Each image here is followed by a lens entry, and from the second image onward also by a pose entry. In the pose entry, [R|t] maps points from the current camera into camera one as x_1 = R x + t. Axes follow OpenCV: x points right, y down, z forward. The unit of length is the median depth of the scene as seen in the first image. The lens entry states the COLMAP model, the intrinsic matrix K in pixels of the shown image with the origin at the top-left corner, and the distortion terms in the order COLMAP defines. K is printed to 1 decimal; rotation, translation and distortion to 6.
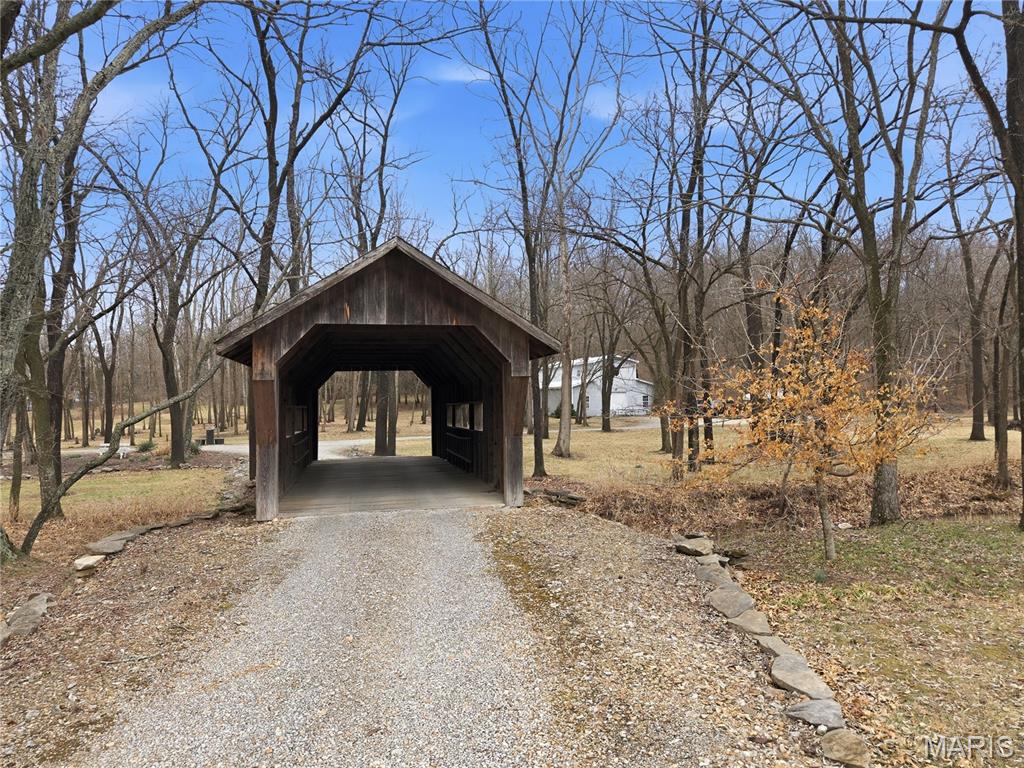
lens RADIAL K [[703.3, 0, 512.0], [0, 703.3, 384.0], [0, 0, 1]] dist [-0.030512, 0.000934]
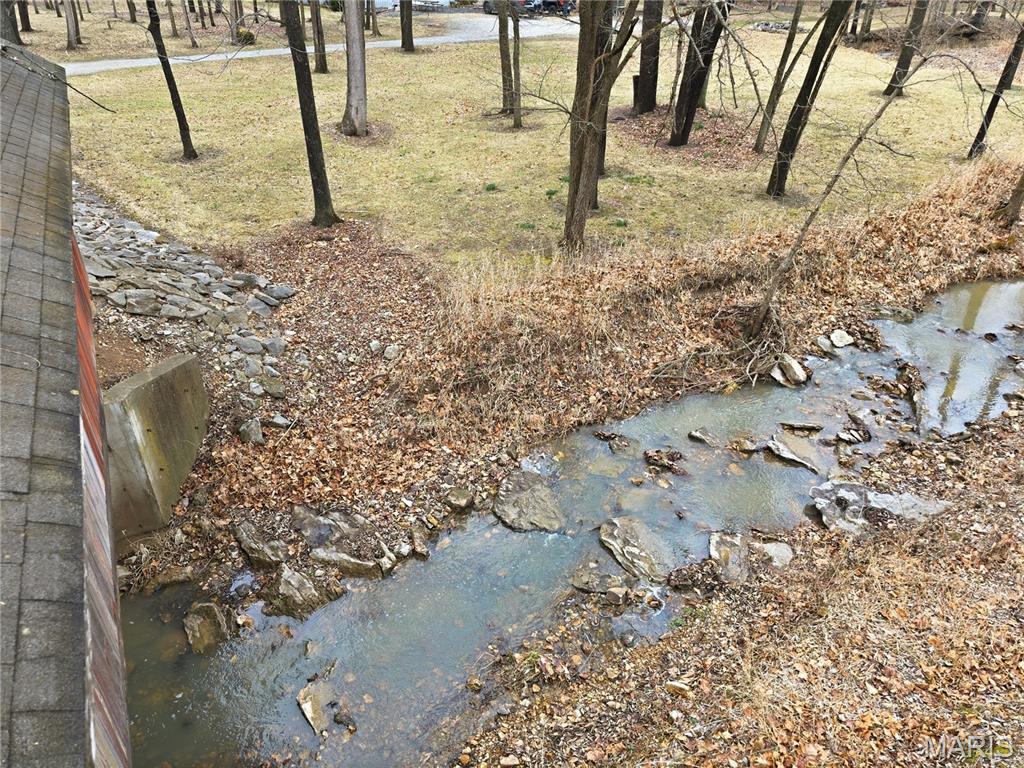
lens RADIAL K [[703.3, 0, 512.0], [0, 703.3, 384.0], [0, 0, 1]] dist [-0.030512, 0.000934]
pose [[0.958029, -0.132506, 0.254210, 0.016666], [-0.032576, 0.830700, 0.555767, -0.064110], [-0.284815, -0.540722, 0.791518, 0.346497]]
